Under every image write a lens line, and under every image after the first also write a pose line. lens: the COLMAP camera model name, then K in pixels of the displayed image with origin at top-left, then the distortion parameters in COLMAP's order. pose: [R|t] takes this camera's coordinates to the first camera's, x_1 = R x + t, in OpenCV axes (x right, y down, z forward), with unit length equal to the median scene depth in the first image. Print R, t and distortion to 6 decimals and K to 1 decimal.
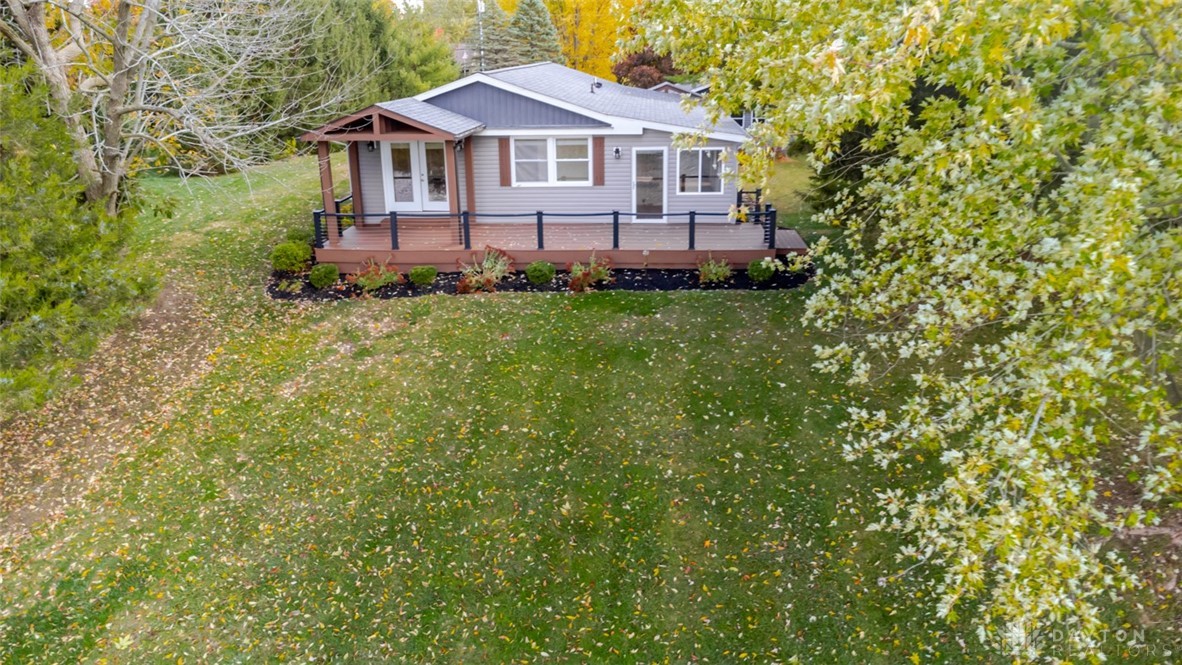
lens RADIAL K [[928.6, 0, 591.0], [0, 928.6, 332.5], [0, 0, 1]] dist [0.021942, -0.010704]
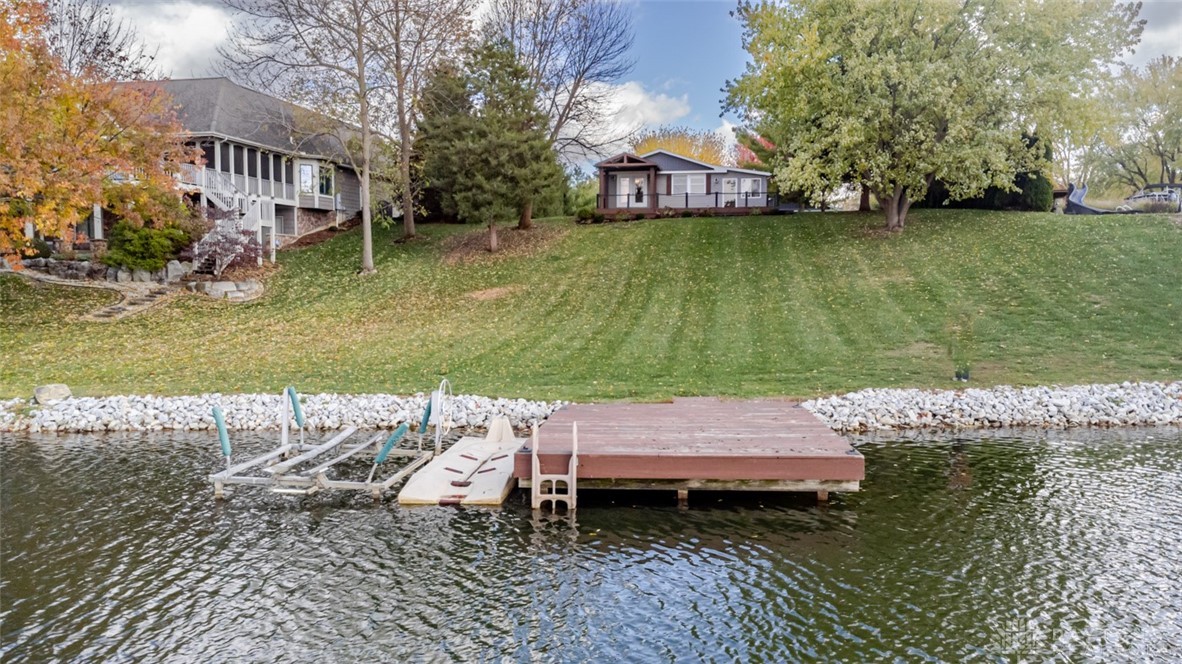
lens RADIAL K [[868.0, 0, 591.0], [0, 868.0, 332.0], [0, 0, 1]] dist [-0.001498, -0.000430]
pose [[0.994953, 0.011186, -0.099715, -0.096314], [-0.033623, 0.973482, -0.226280, 1.030806], [0.094540, 0.228491, 0.968945, -1.626451]]
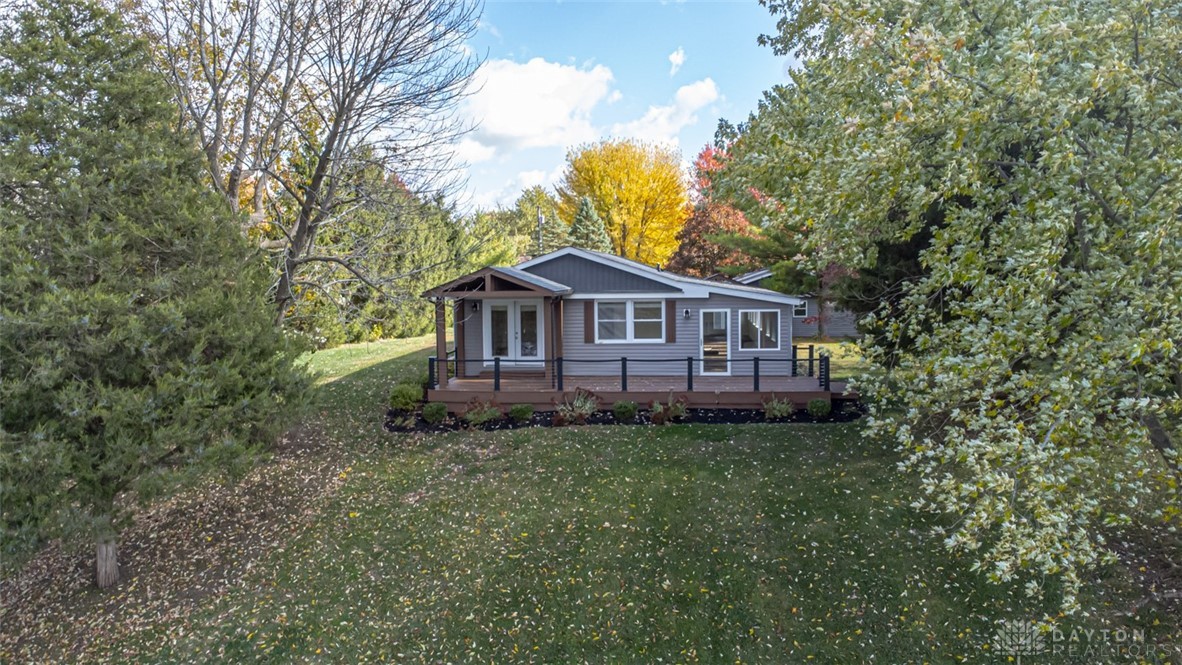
lens RADIAL K [[903.1, 0, 607.8], [0, 903.1, 332.5], [0, 0, 1]] dist [0.030987, 0.003101]
pose [[0.999707, 0.002415, -0.024090, -0.062777], [-0.007686, 0.975196, -0.221208, 0.114588], [0.022959, 0.221329, 0.974929, -0.135439]]
